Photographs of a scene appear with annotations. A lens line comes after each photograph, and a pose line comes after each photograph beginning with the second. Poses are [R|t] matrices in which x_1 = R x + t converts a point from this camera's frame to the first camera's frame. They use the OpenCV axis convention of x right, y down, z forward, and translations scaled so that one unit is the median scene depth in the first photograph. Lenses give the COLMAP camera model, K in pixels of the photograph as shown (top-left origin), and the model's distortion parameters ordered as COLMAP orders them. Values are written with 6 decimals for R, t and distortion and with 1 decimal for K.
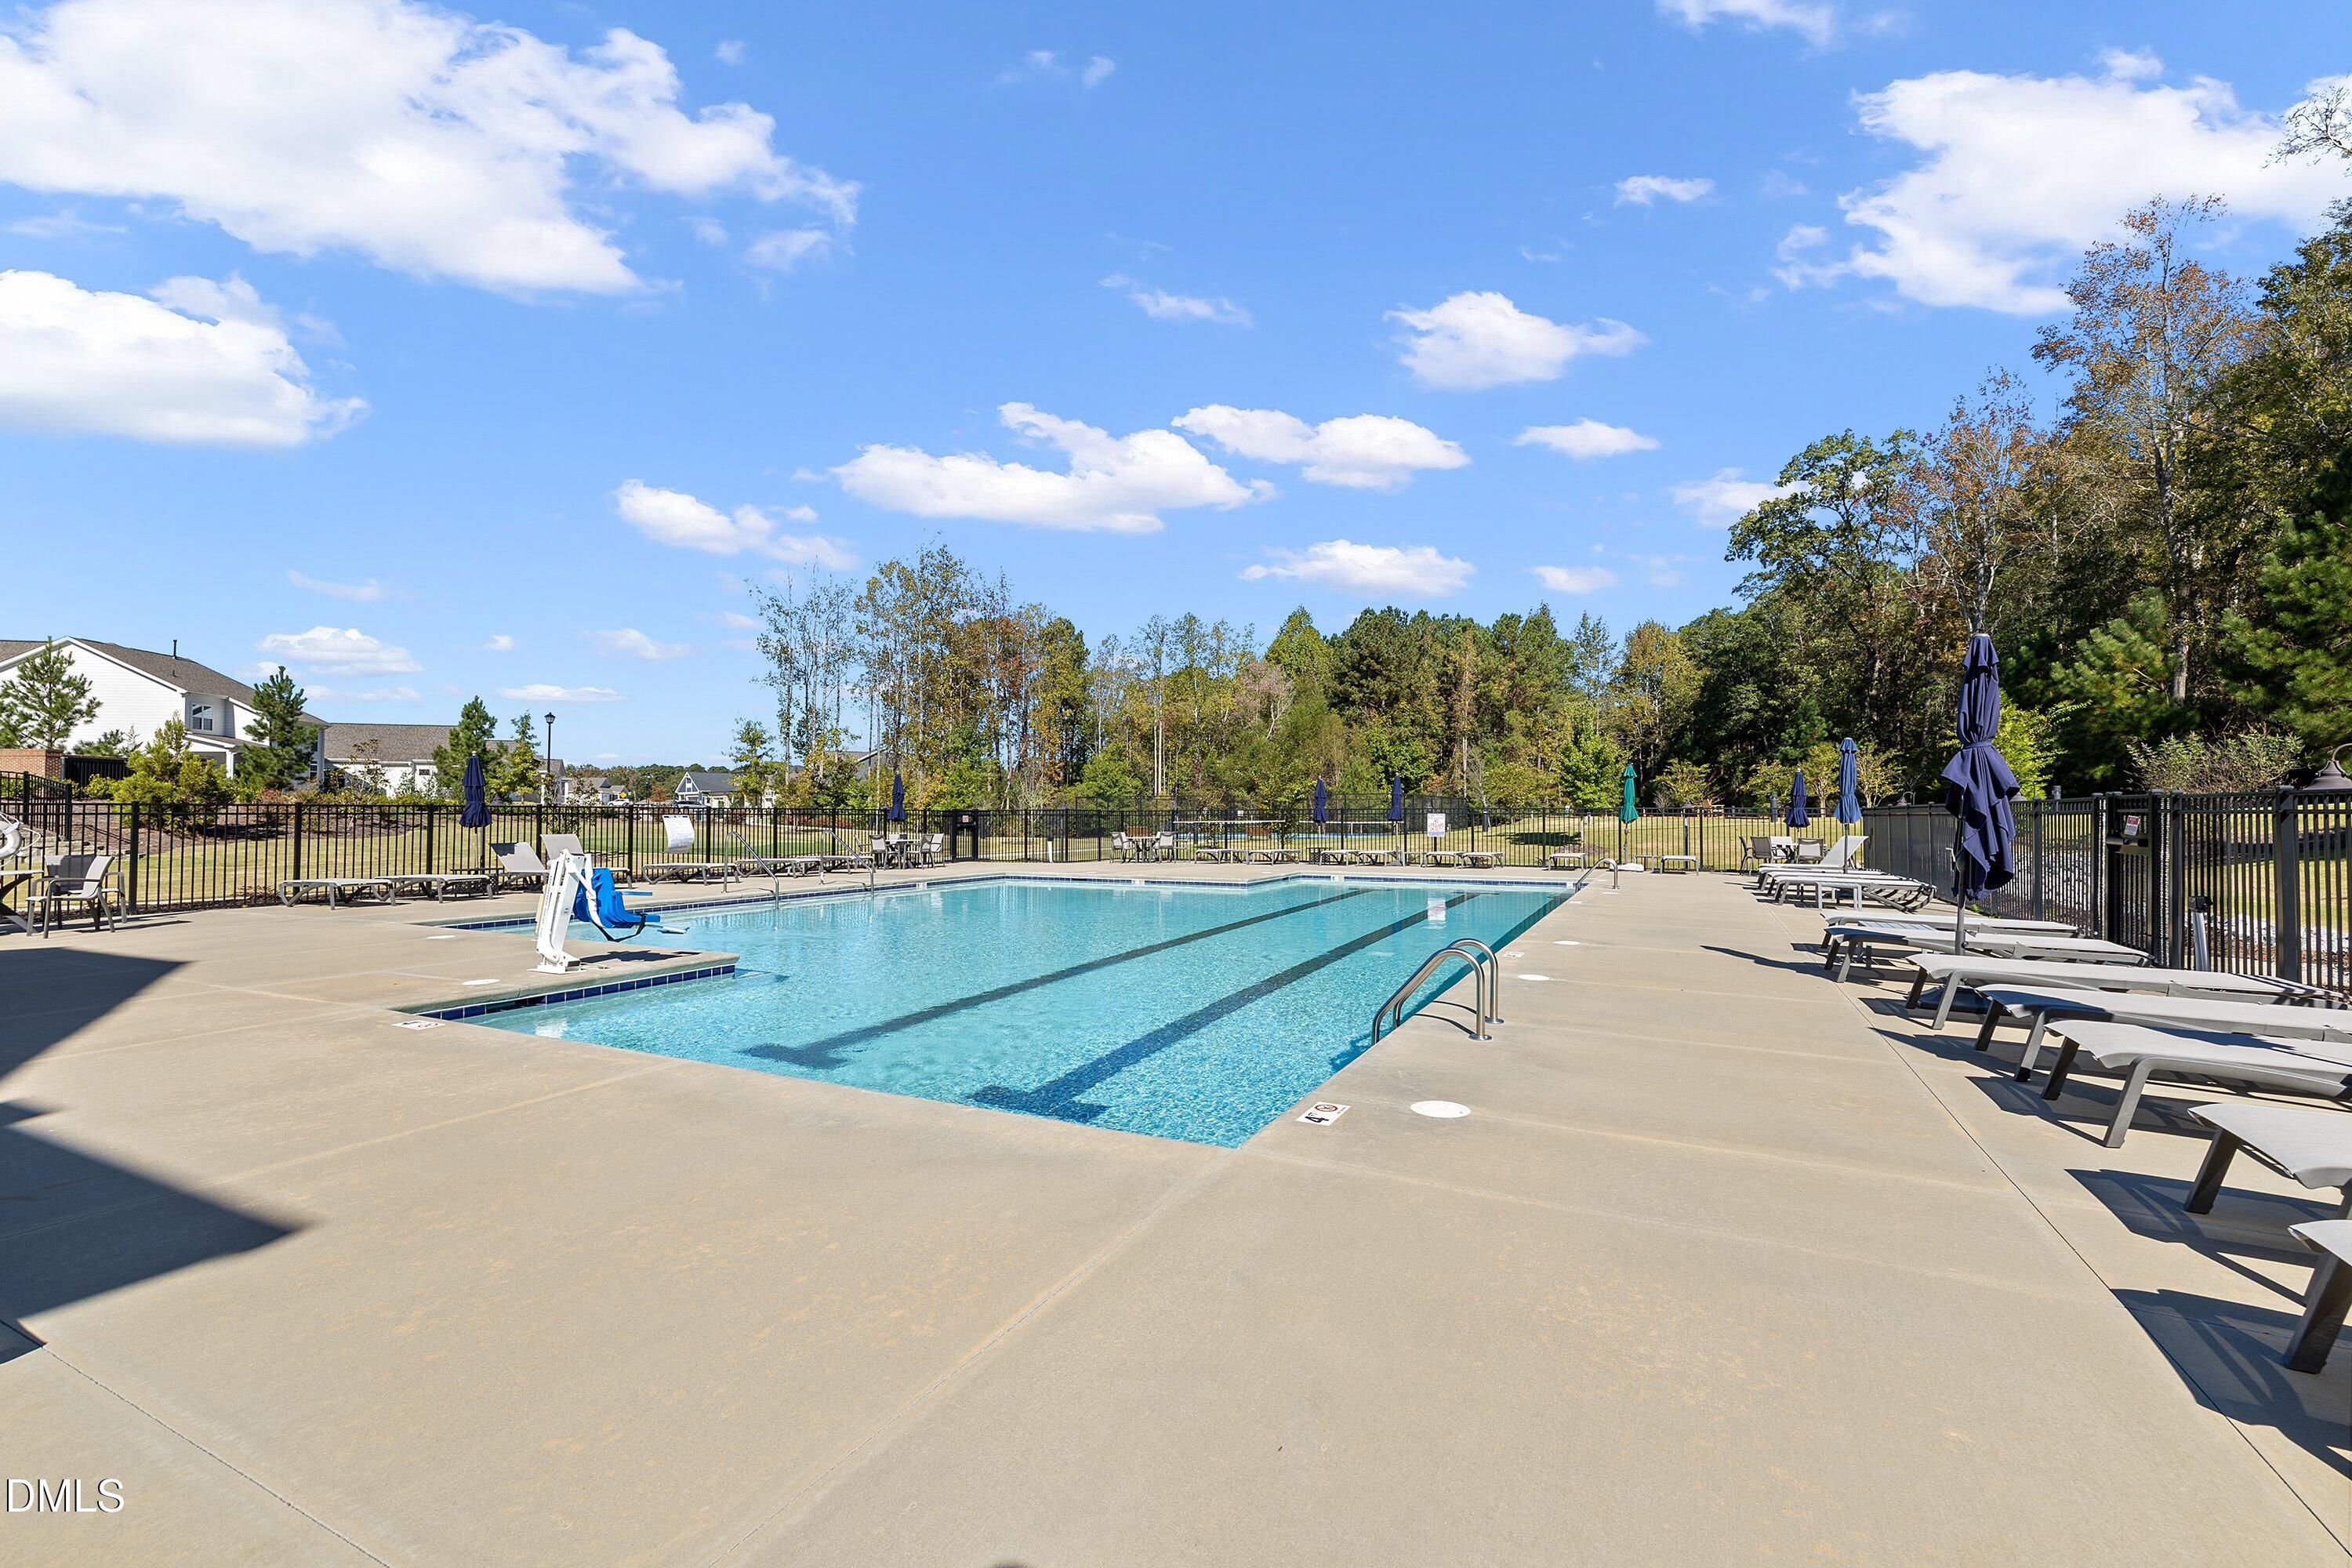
lens RADIAL K [[986.7, 0, 1188.1], [0, 986.7, 793.3], [0, 0, 1]] dist [-0.000051, 0.000033]
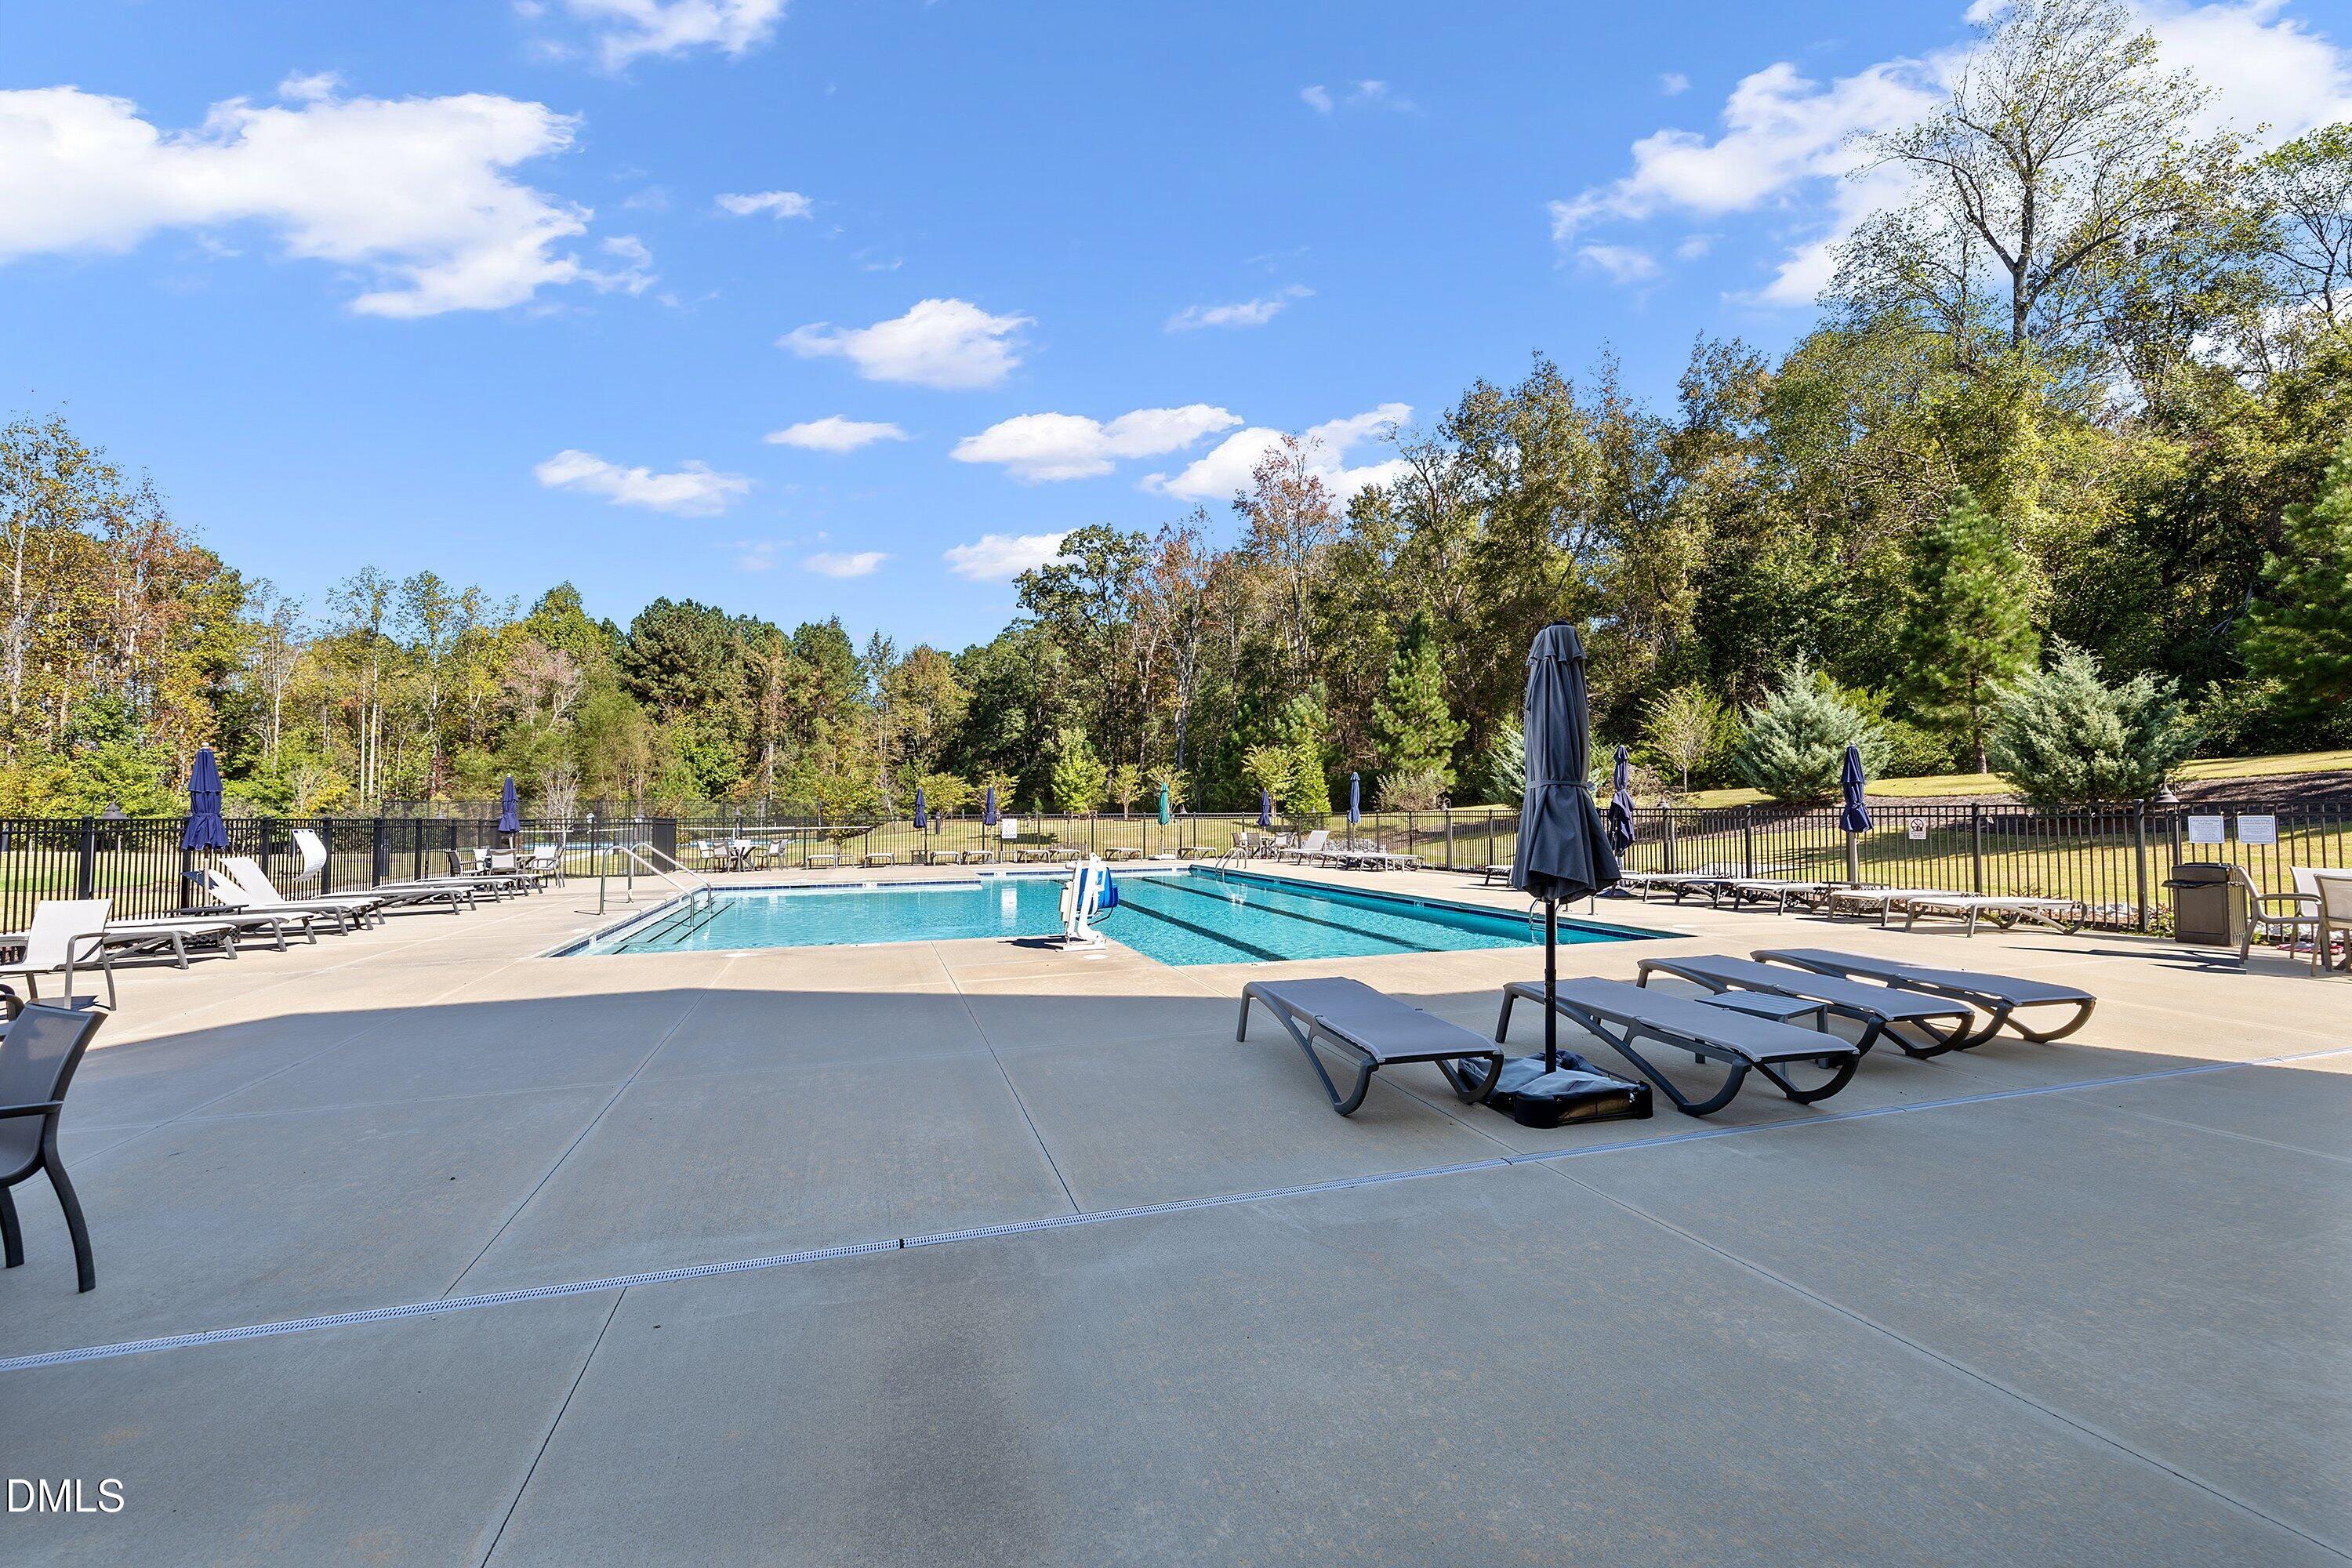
lens RADIAL K [[986.7, 0, 1177.3], [0, 986.7, 793.4], [0, 0, 1]] dist [-0.000051, 0.000033]
pose [[0.712524, 0.009262, 0.701587, -0.130377], [-0.007372, 0.999957, -0.005714, -0.001558], [-0.701609, -0.001101, 0.712561, -0.000579]]
